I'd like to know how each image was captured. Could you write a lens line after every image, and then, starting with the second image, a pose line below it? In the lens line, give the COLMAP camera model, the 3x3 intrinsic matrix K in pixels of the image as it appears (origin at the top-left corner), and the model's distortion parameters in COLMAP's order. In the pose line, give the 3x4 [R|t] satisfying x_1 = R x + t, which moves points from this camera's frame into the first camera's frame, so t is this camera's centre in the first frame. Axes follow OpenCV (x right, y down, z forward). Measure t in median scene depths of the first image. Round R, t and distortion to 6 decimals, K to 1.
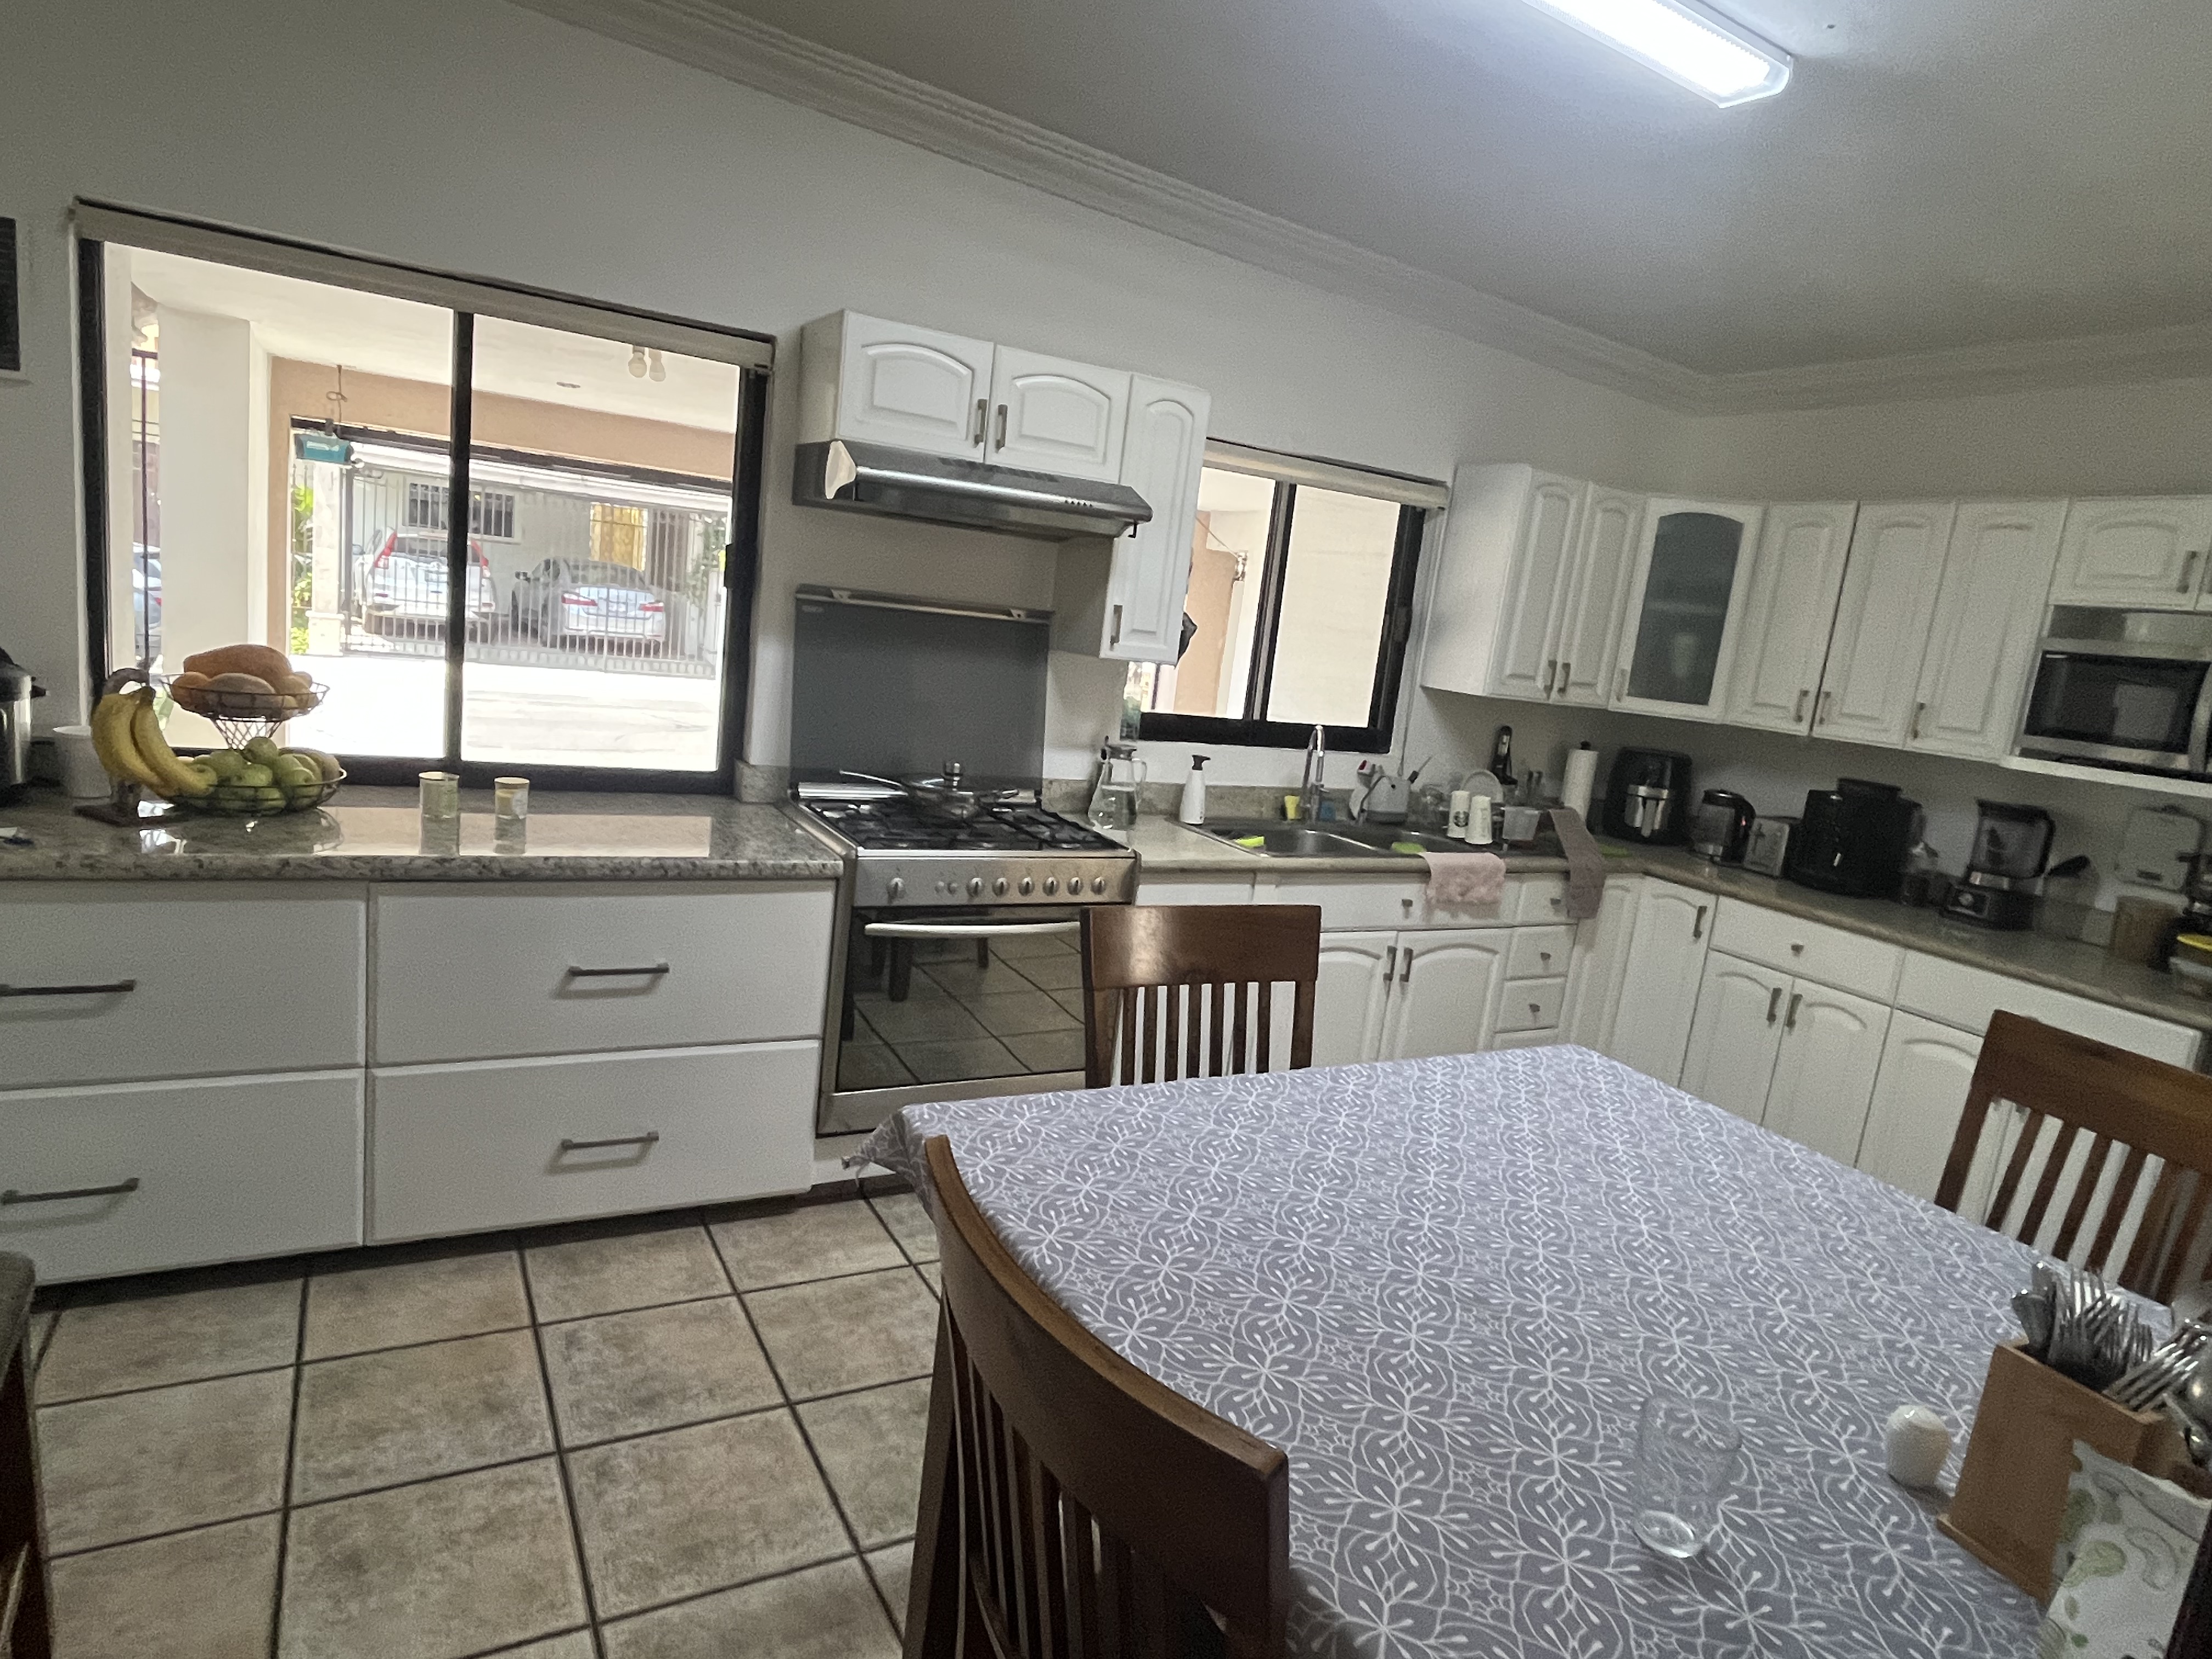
lens RADIAL K [[1278.8, 0, 1093.9], [0, 1278.8, 831.8], [0, 0, 1]] dist [-0.005302, -0.000494]
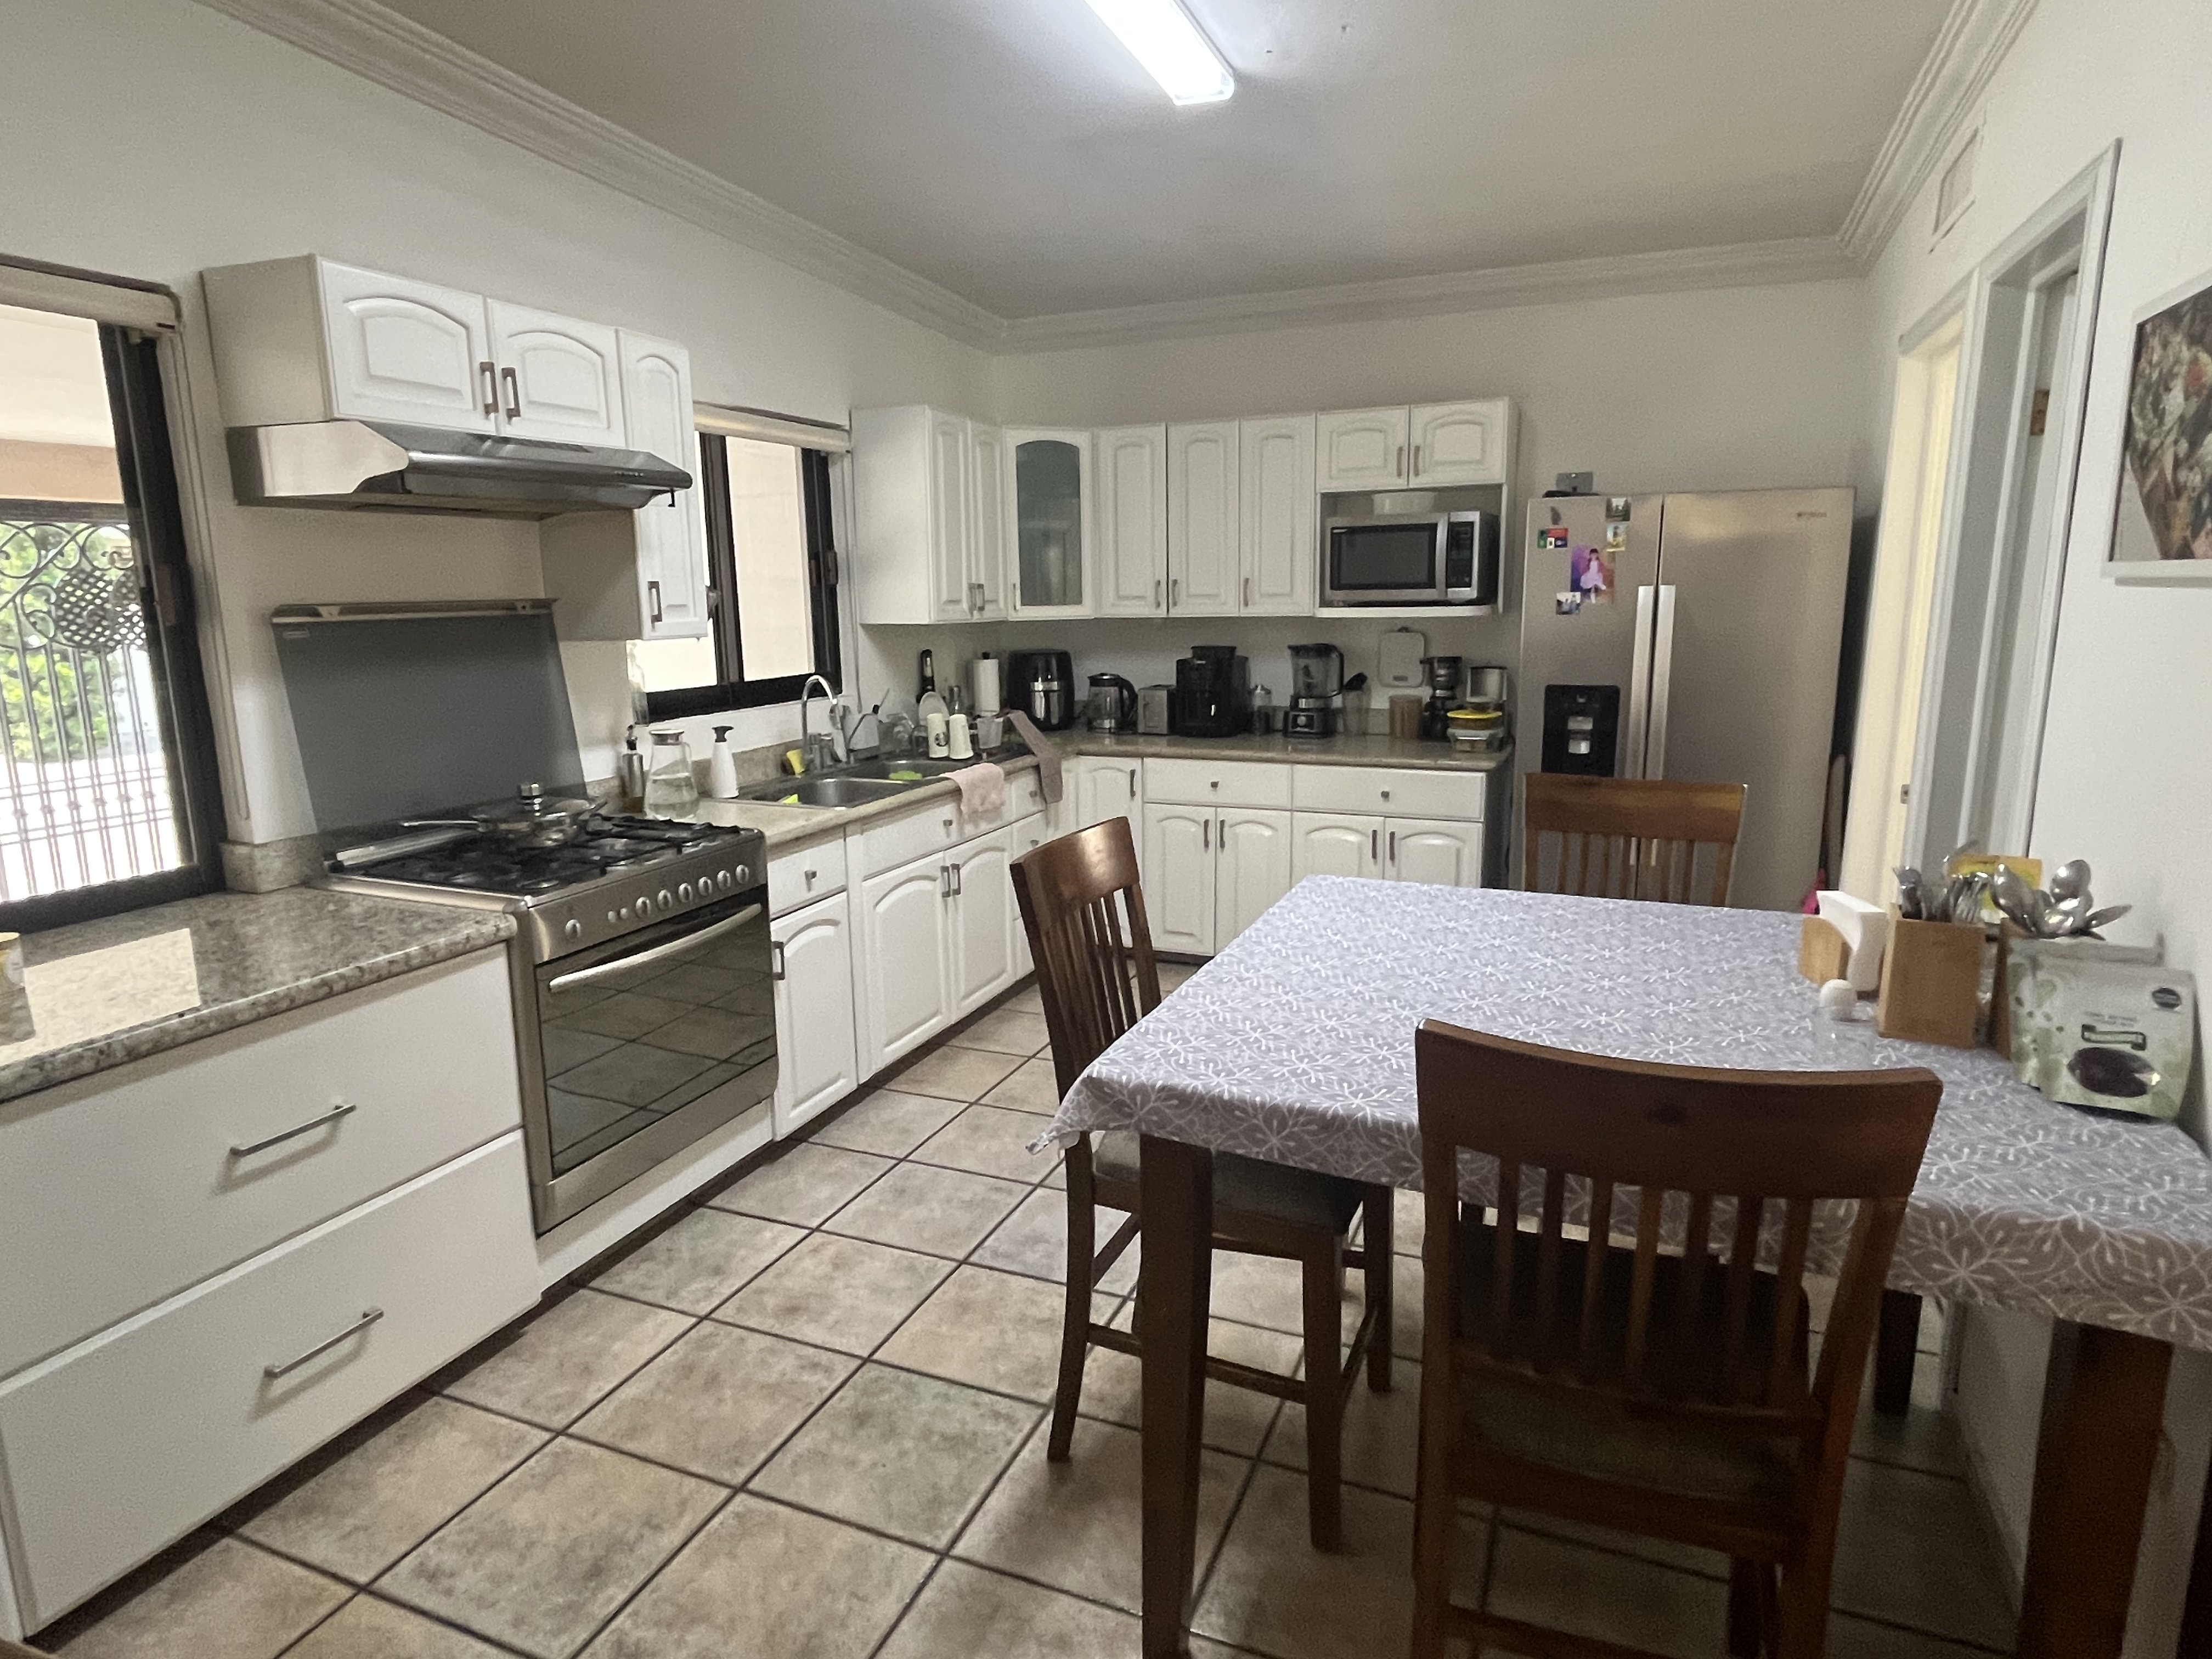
lens RADIAL K [[1278.8, 0, 1093.9], [0, 1278.8, 831.8], [0, 0, 1]] dist [-0.005302, -0.000494]
pose [[0.774407, -0.240835, 0.585057, -0.288976], [0.210839, 0.970095, 0.120258, -0.040328], [-0.596523, 0.030224, 0.802026, 0.063193]]
